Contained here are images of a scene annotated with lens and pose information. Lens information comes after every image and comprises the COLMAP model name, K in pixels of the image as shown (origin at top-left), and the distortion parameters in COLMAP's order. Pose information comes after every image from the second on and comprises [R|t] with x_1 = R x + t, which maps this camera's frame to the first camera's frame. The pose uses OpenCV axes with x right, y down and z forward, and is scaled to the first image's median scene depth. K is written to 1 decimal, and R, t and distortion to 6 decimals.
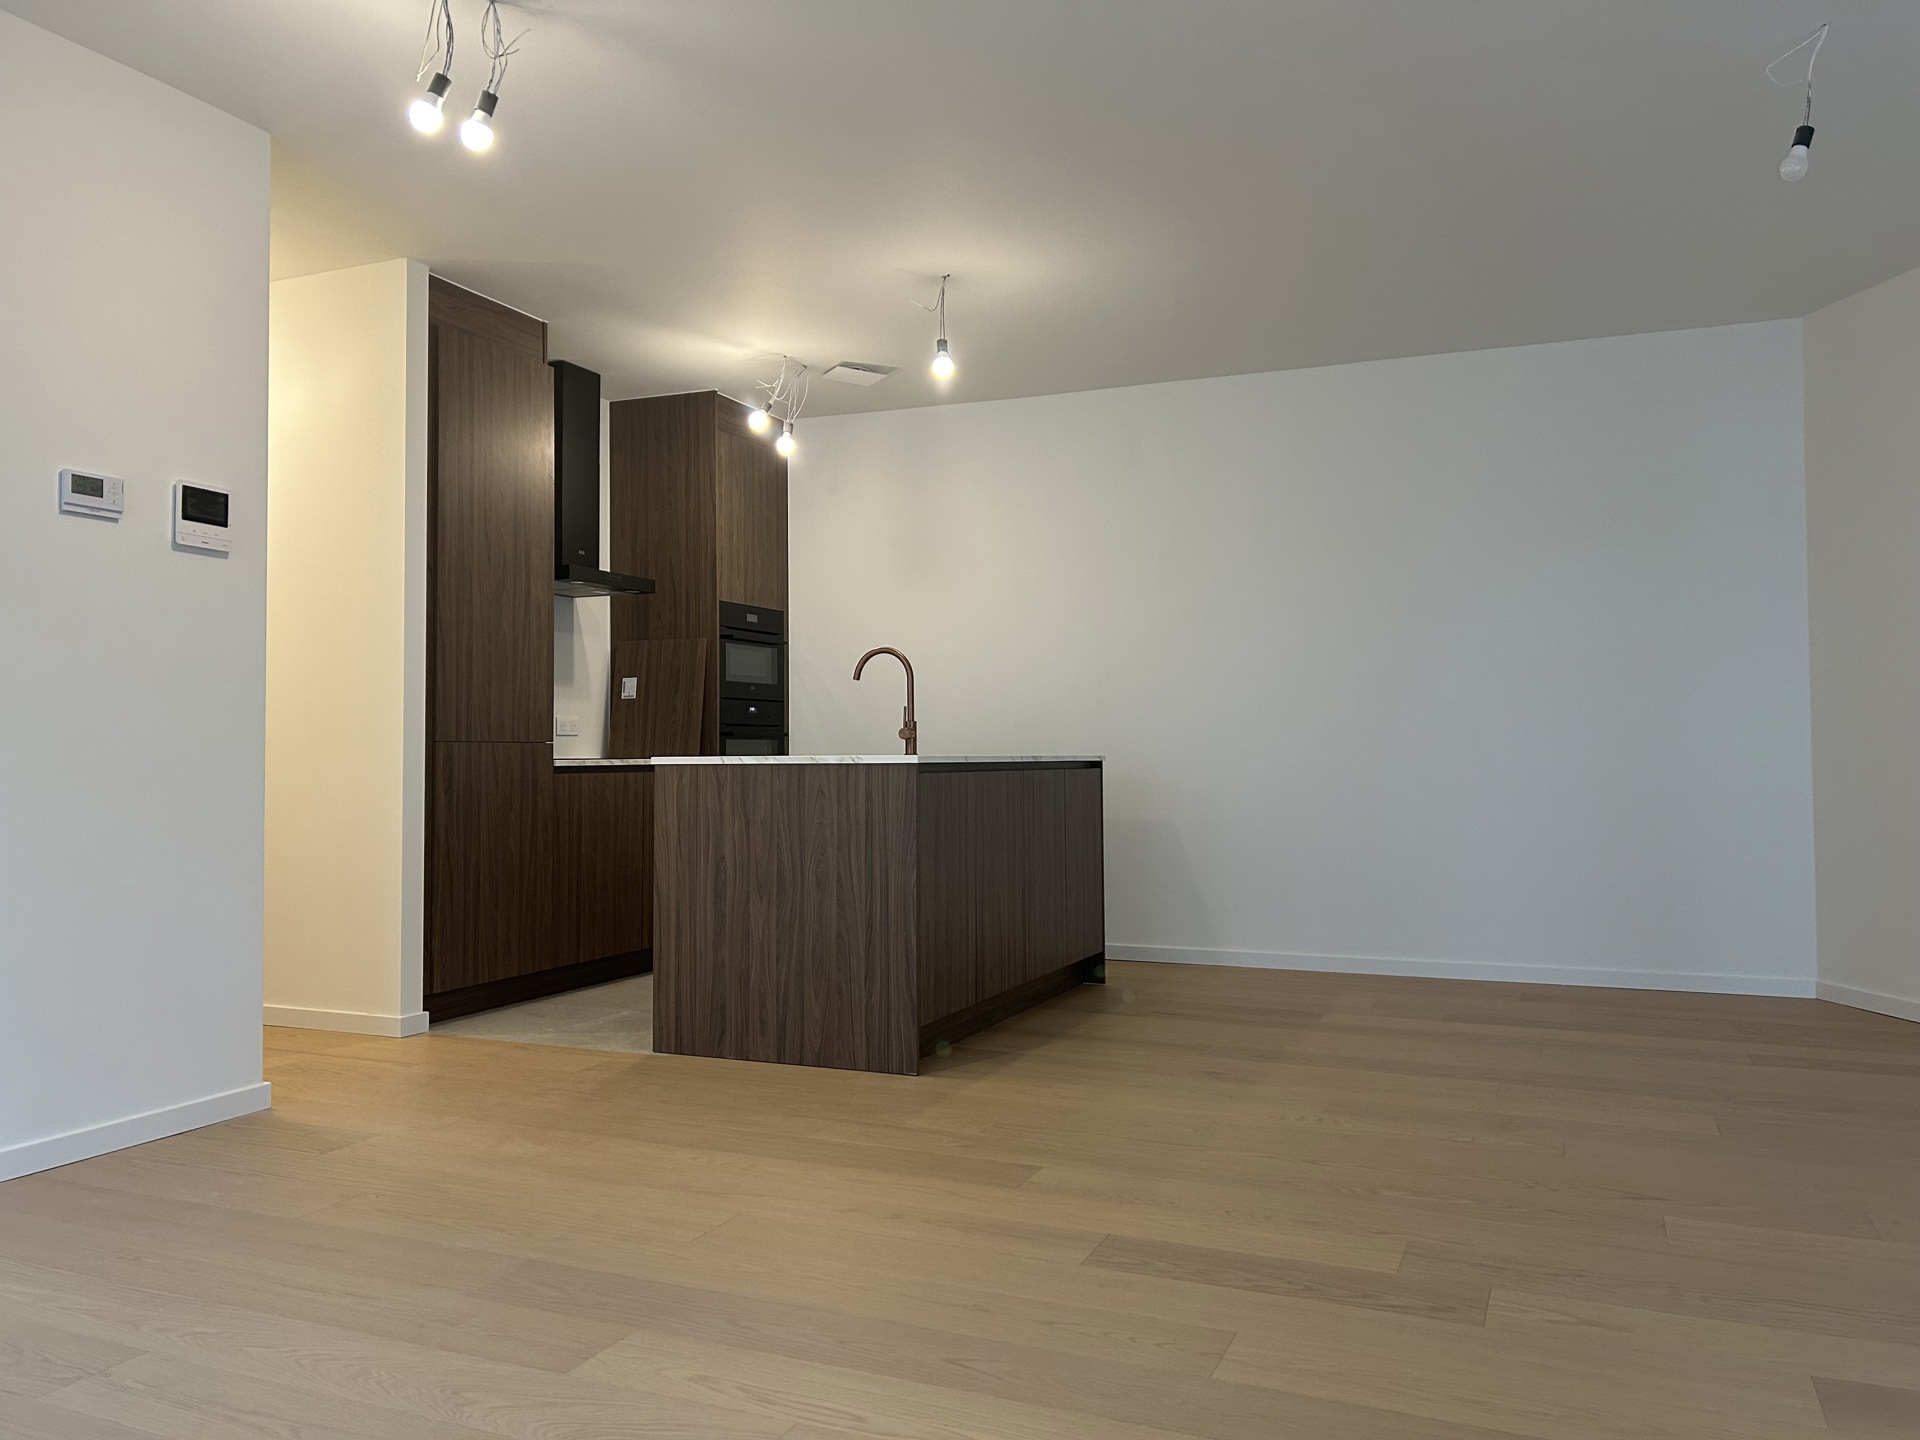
lens RADIAL K [[1451.2, 0, 957.5], [0, 1451.2, 722.3], [0, 0, 1]] dist [0.031322, -0.015830]
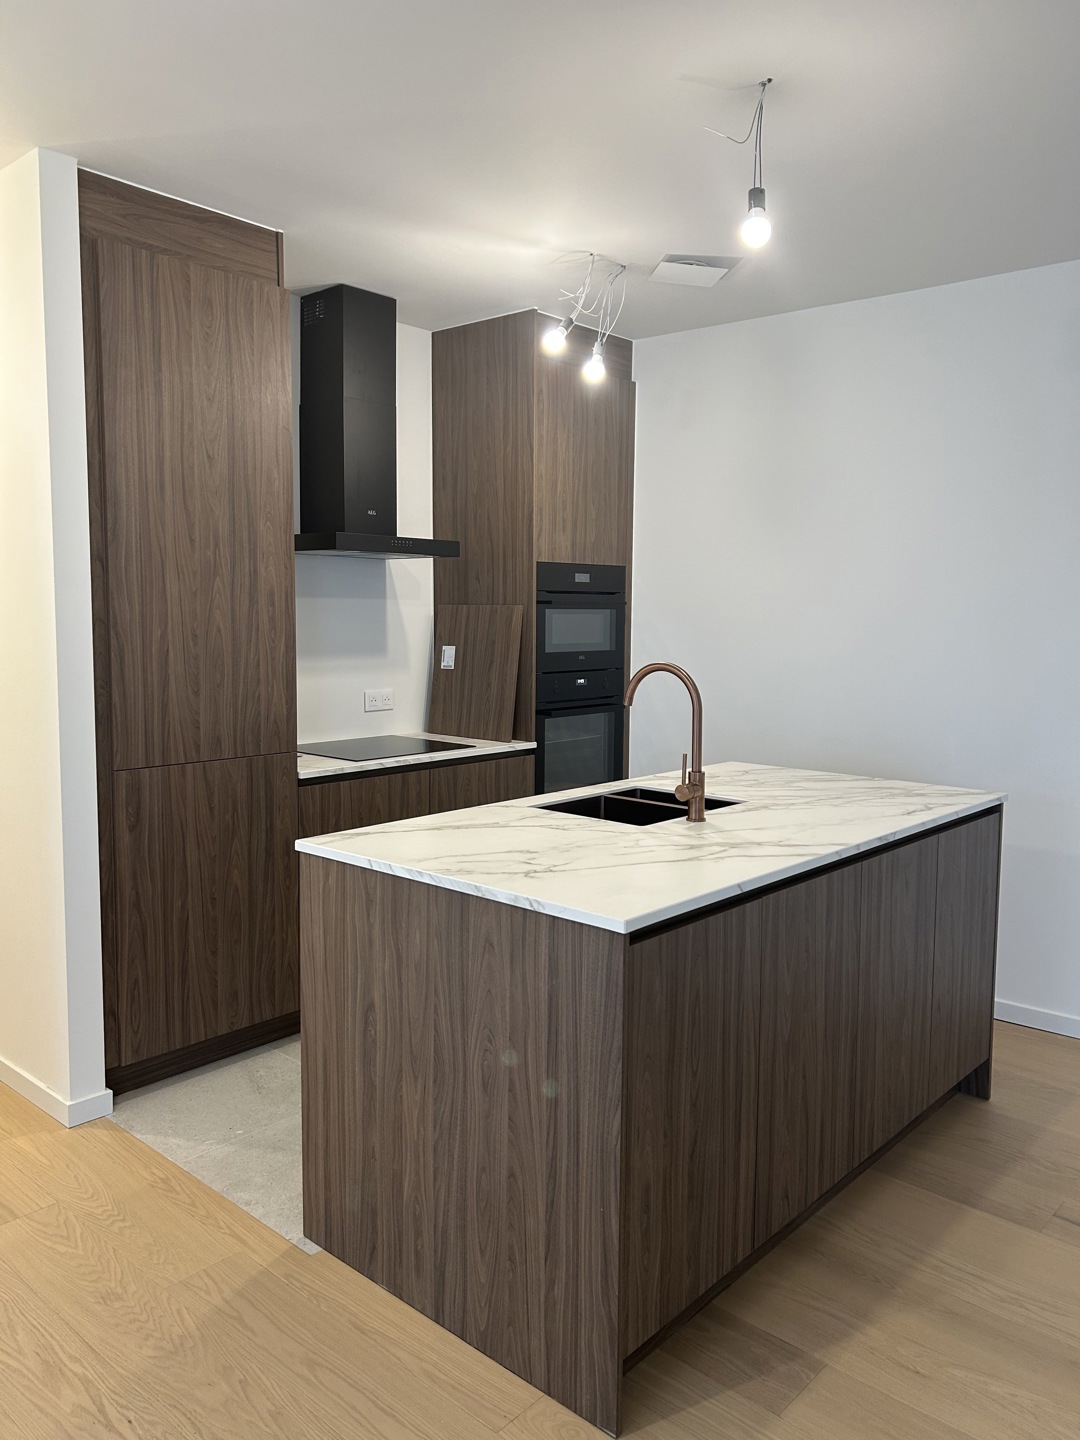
lens RADIAL K [[1088.4, 0, 541.1], [0, 1088.4, 718.1], [0, 0, 1]] dist [0.031322, -0.015830]
pose [[0.948585, 0.042687, -0.313632, 0.060494], [-0.005102, 0.992798, 0.119693, -0.089982], [0.316482, -0.111939, 0.941971, 0.495141]]
